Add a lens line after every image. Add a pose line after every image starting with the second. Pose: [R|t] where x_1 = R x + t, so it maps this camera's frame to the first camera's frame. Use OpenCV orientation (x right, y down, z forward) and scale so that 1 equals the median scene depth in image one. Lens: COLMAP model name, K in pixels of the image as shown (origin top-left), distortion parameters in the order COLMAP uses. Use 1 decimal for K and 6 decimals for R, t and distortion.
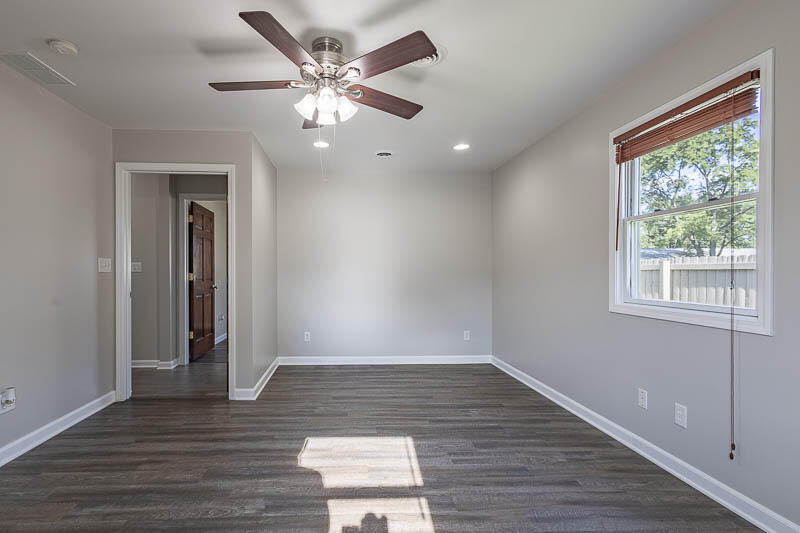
lens RADIAL K [[388.8, 0, 356.1], [0, 388.8, 272.4], [0, 0, 1]] dist [0.003863, 0.000162]
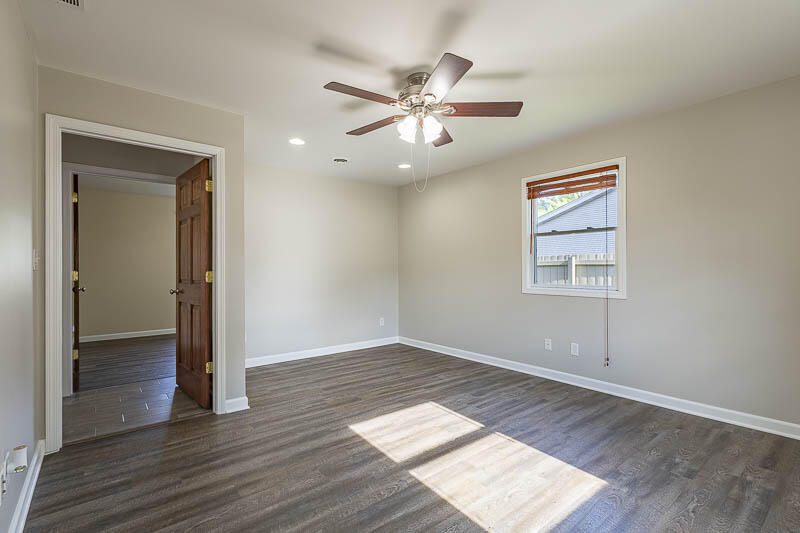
lens RADIAL K [[373.4, 0, 400.0], [0, 373.4, 266.5], [0, 0, 1]] dist [0.000787, -0.000086]
pose [[0.800515, -0.000306, 0.599313, -0.647510], [0.004343, 0.999977, -0.005291, -0.000382], [-0.599297, 0.006839, 0.800498, 0.100947]]
